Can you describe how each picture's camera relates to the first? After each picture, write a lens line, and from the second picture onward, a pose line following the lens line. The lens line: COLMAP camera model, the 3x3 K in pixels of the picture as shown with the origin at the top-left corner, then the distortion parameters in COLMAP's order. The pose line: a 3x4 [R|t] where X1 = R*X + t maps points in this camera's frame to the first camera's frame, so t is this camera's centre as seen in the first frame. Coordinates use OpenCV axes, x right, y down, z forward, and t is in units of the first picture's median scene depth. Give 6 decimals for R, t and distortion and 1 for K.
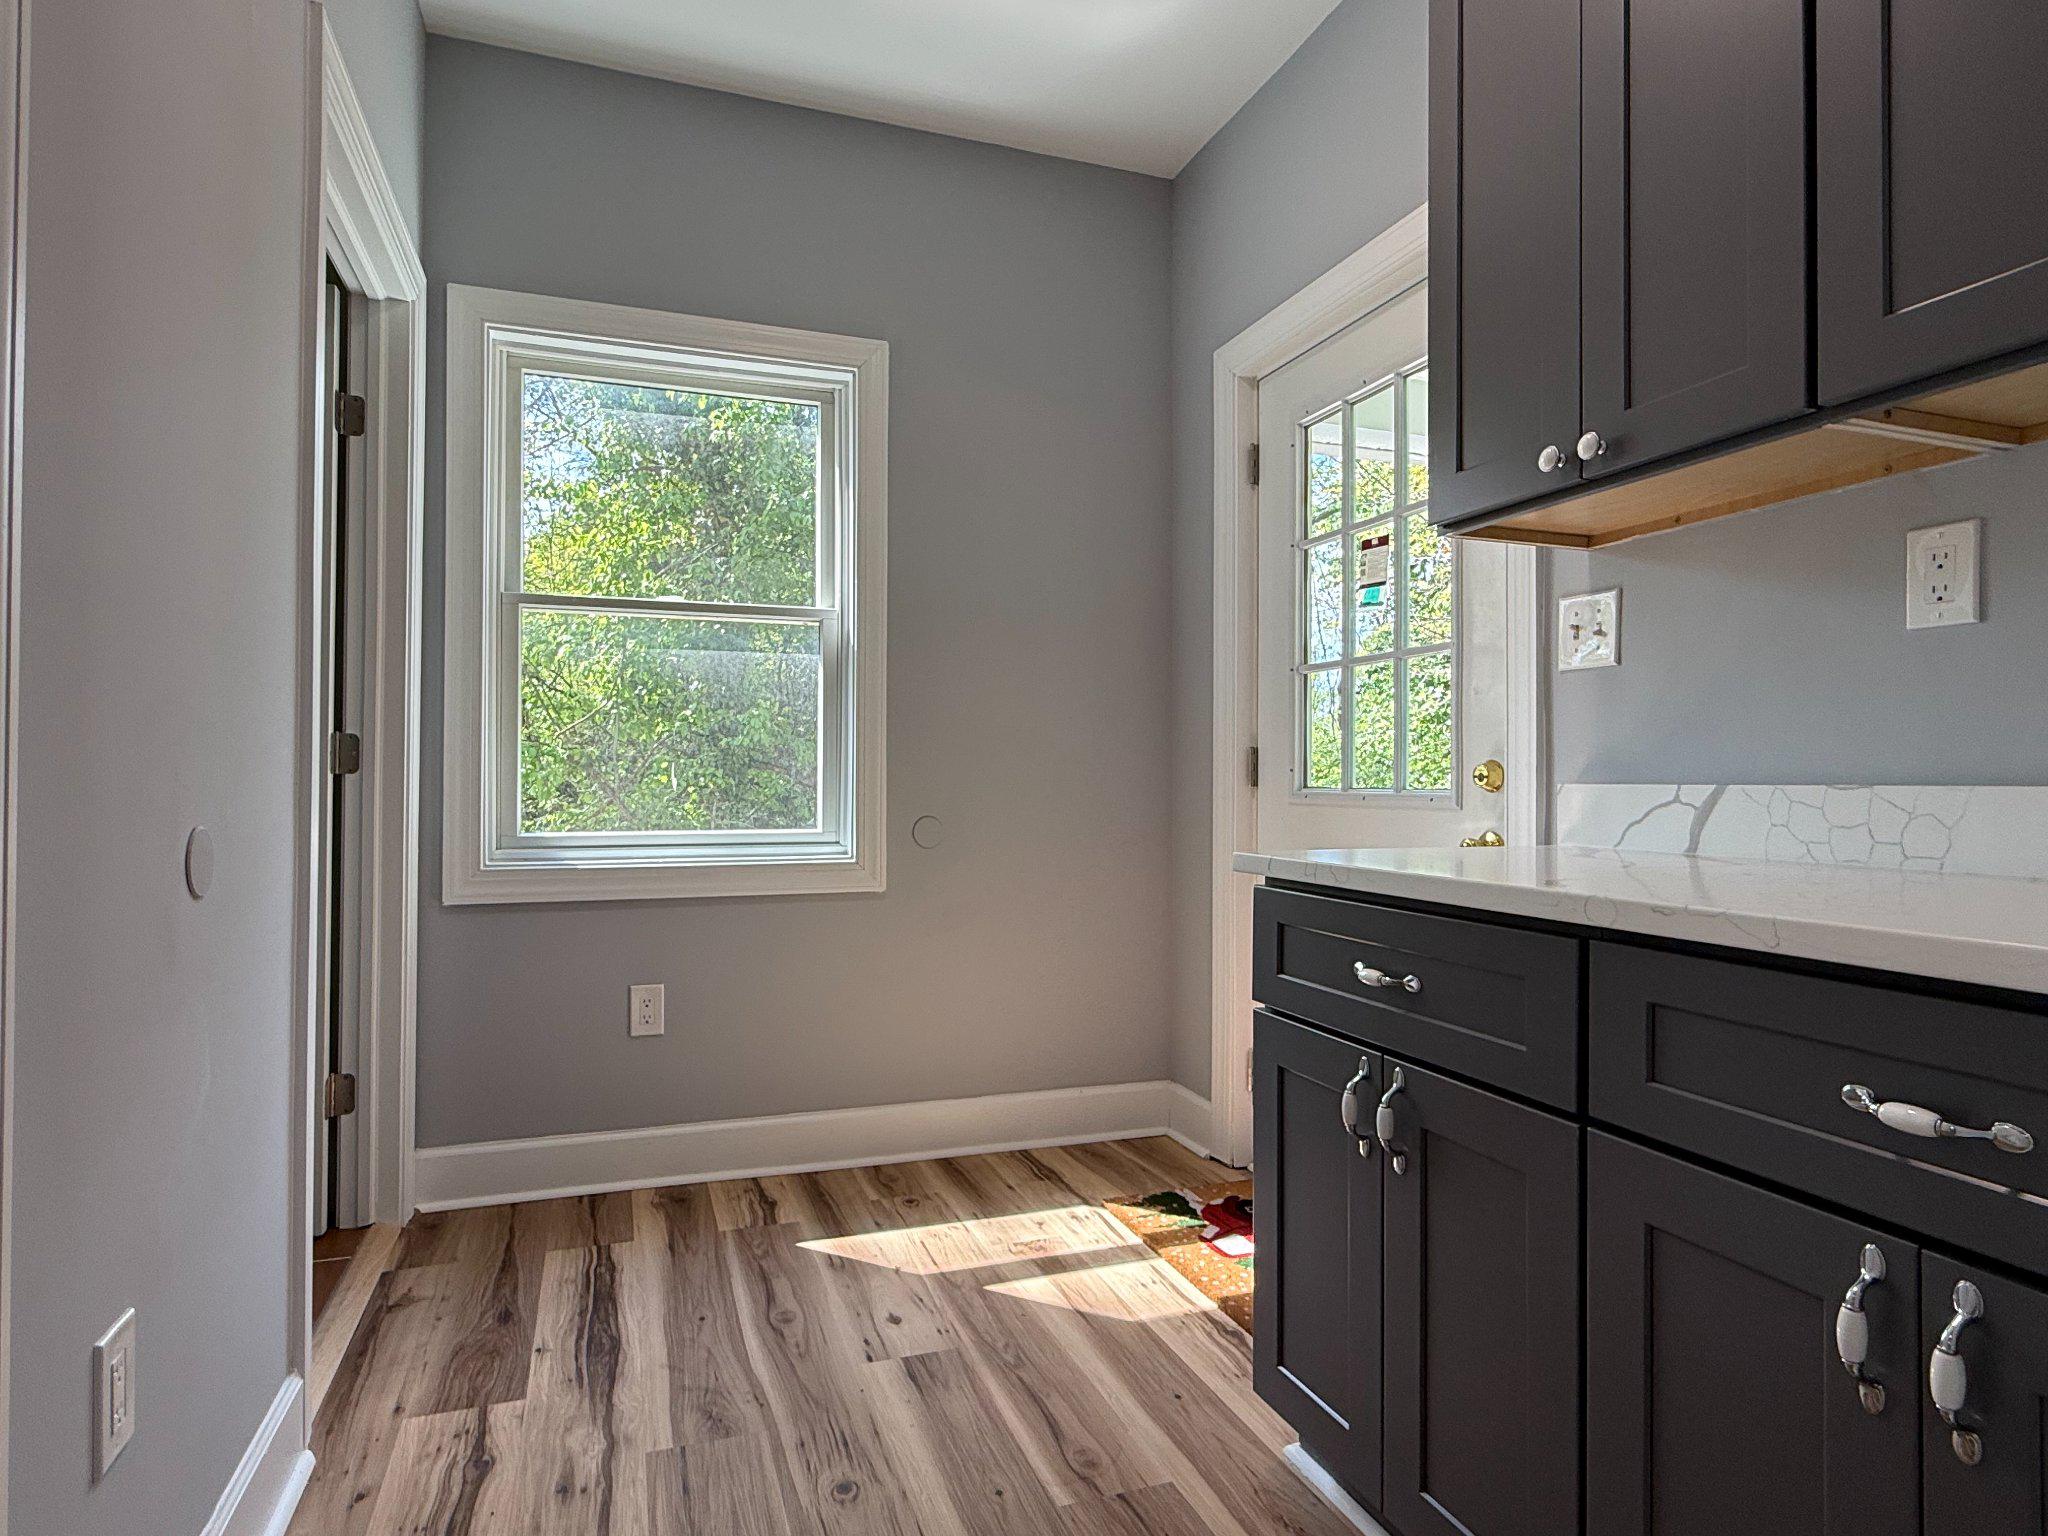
lens RADIAL K [[1155.8, 0, 1020.9], [0, 1155.8, 768.0], [0, 0, 1]] dist [-0.000395, -0.000216]
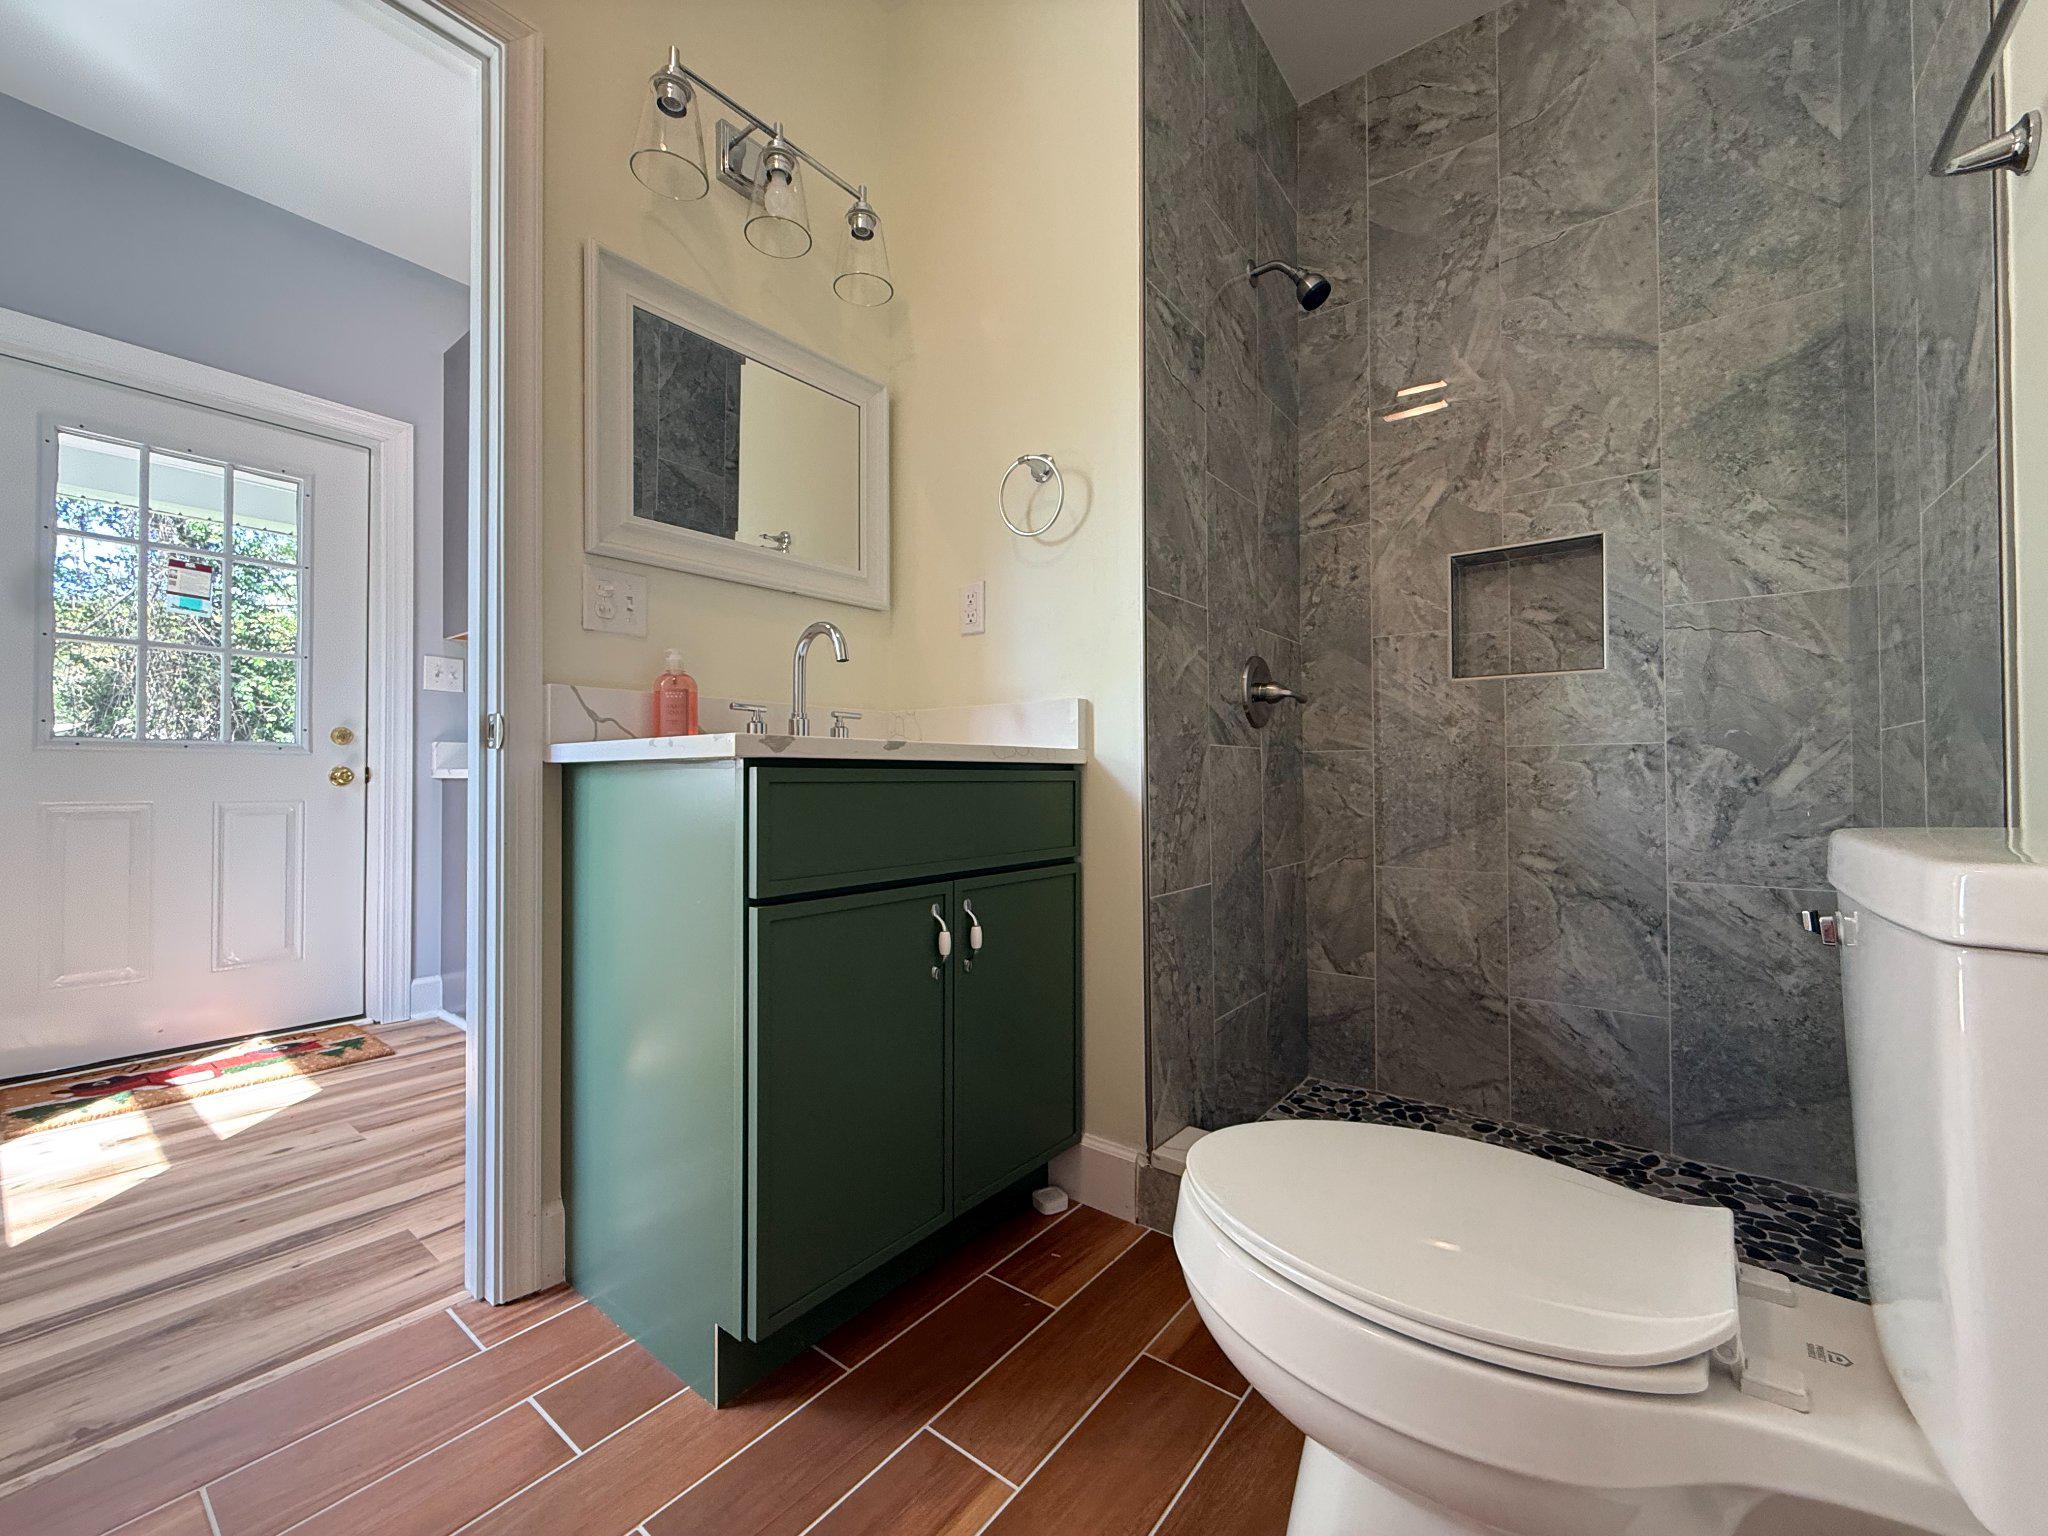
lens RADIAL K [[821.4, 0, 1022.7], [0, 821.4, 767.7], [0, 0, 1]] dist [0.000122, 0.000004]
pose [[-0.541179, 0.004358, 0.840896, -1.256675], [-0.010417, 0.999875, -0.011886, 0.059142], [-0.840843, -0.015192, -0.541066, 0.782548]]
